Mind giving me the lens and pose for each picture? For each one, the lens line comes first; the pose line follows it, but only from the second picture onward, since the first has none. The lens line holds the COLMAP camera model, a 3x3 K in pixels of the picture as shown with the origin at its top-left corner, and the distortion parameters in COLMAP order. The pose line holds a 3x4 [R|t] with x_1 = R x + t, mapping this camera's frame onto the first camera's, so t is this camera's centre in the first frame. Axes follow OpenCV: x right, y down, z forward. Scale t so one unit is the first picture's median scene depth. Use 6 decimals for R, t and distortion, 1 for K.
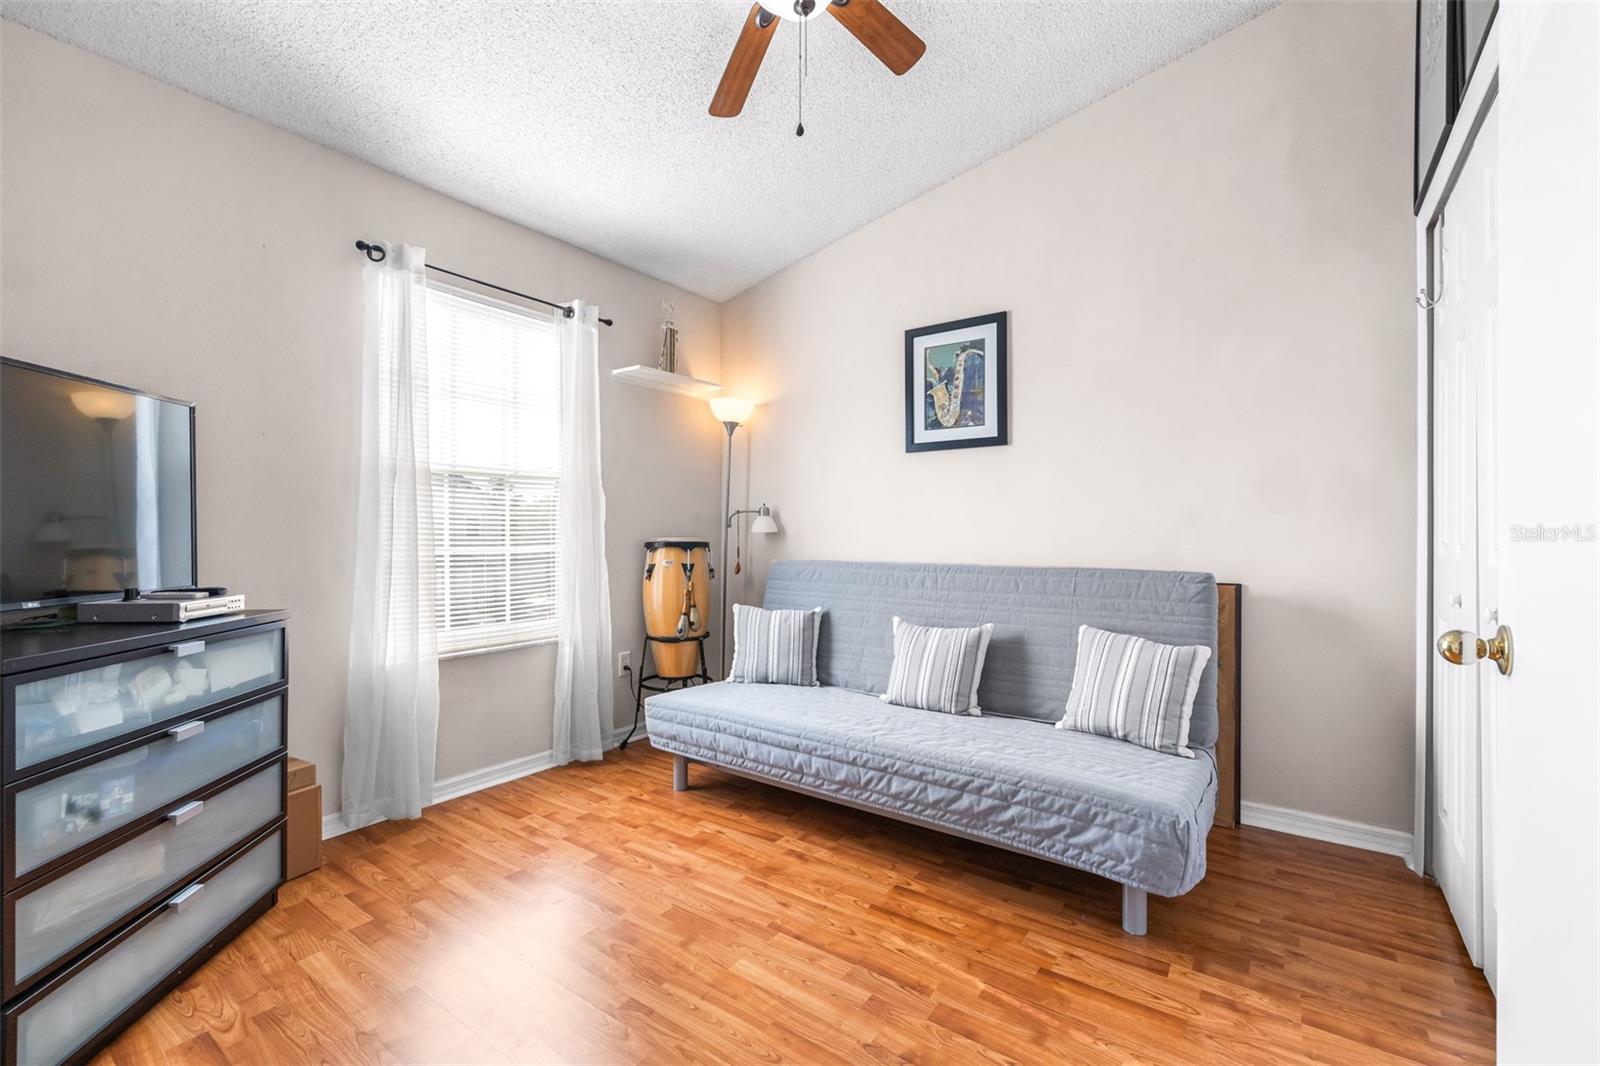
lens RADIAL K [[690.3, 0, 802.7], [0, 690.3, 537.3], [0, 0, 1]] dist [-0.001544, -0.000241]
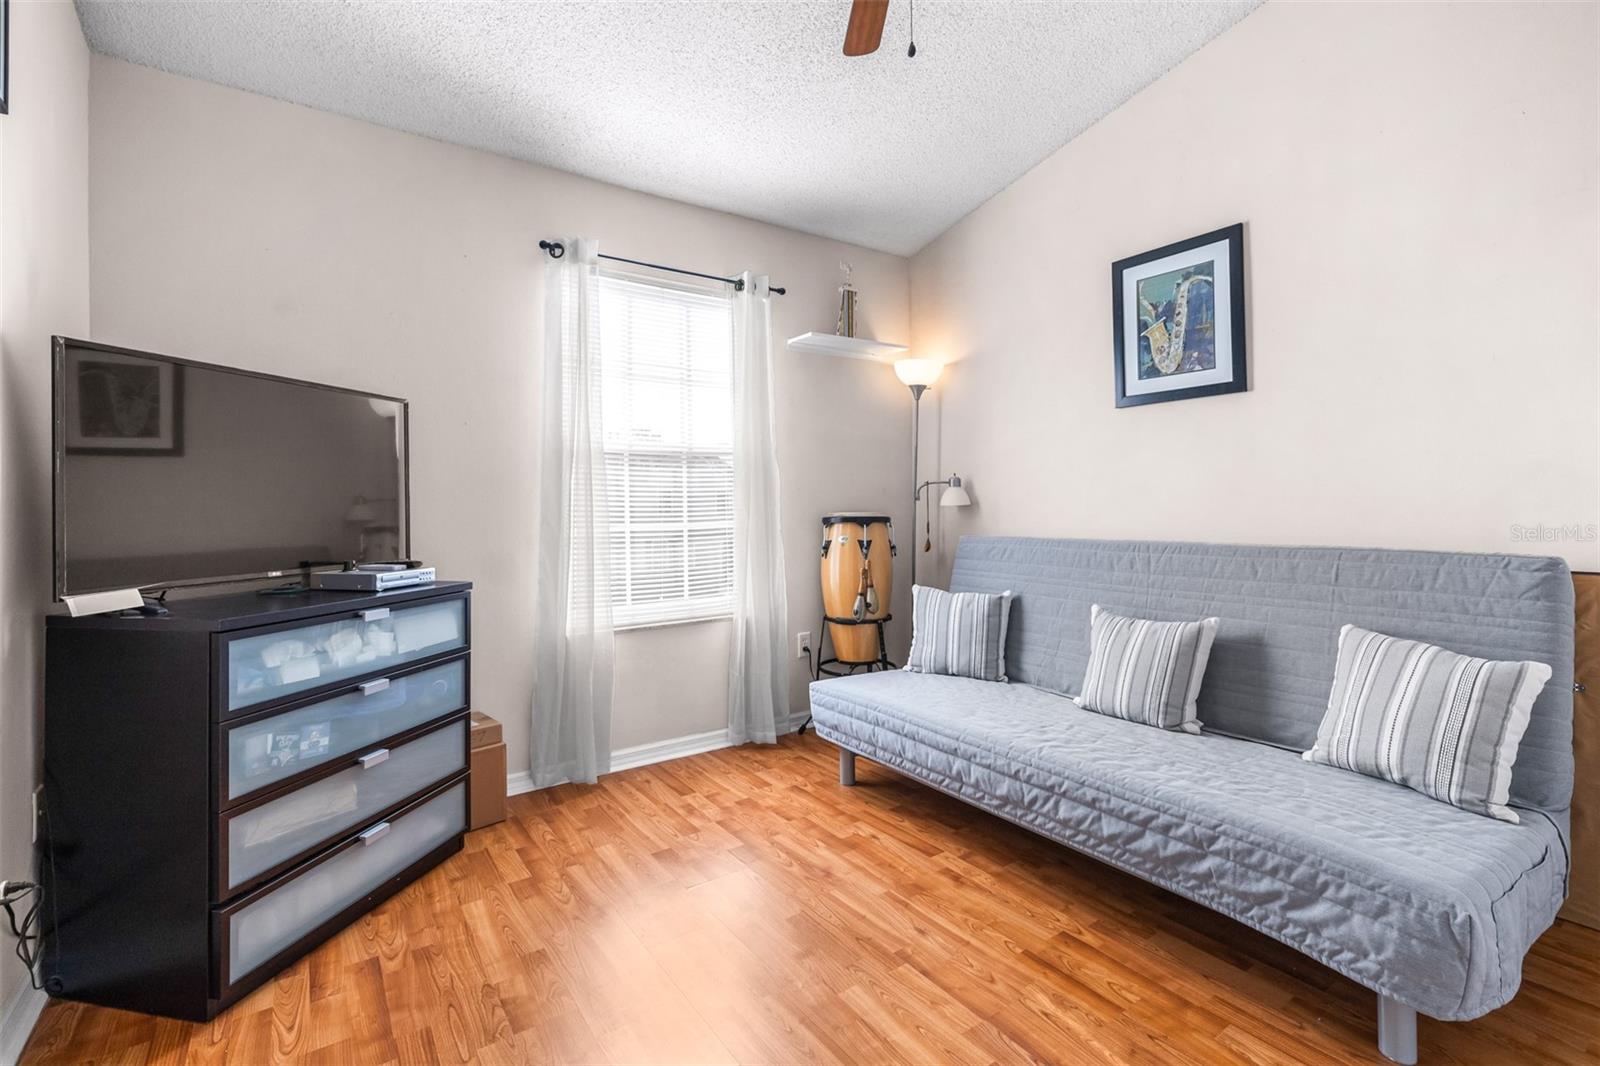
lens RADIAL K [[735.5, 0, 813.9], [0, 735.5, 500.8], [0, 0, 1]] dist [-0.001067, 0.000821]
pose [[0.944262, -0.014012, -0.328896, 0.136658], [0.009782, 0.999847, -0.014512, -0.001510], [0.329049, 0.010486, 0.944255, 0.058563]]
